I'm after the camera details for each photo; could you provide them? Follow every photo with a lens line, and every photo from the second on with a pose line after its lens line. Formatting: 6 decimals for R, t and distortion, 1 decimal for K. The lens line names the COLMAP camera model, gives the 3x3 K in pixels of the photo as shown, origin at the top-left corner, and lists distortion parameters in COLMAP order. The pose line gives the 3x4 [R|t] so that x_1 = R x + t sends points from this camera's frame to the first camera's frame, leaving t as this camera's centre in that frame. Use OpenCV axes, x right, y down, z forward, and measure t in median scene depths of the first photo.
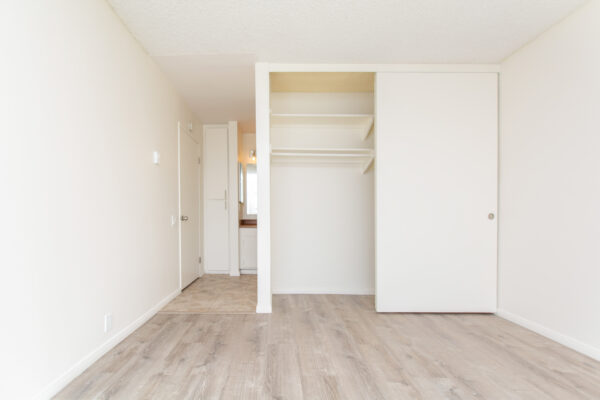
lens RADIAL K [[237.7, 0, 299.6], [0, 237.7, 220.0], [0, 0, 1]] dist [0.023954, -0.000015]
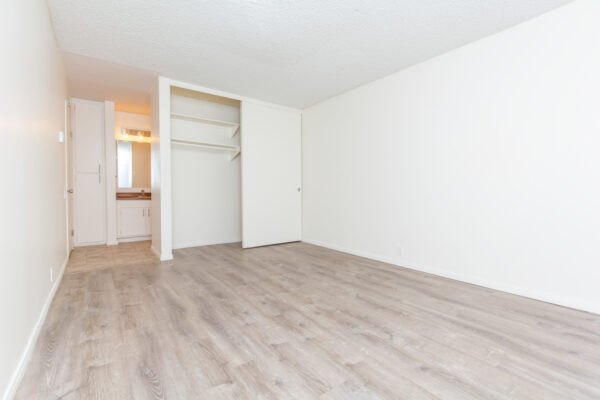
lens RADIAL K [[280.1, 0, 302.5], [0, 280.1, 187.9], [0, 0, 1]] dist [0.001510, 0.000040]
pose [[0.801579, 0.002804, 0.597883, -0.477044], [0.008291, 0.999841, -0.015806, 0.006473], [-0.597832, 0.017627, 0.801428, -0.737289]]
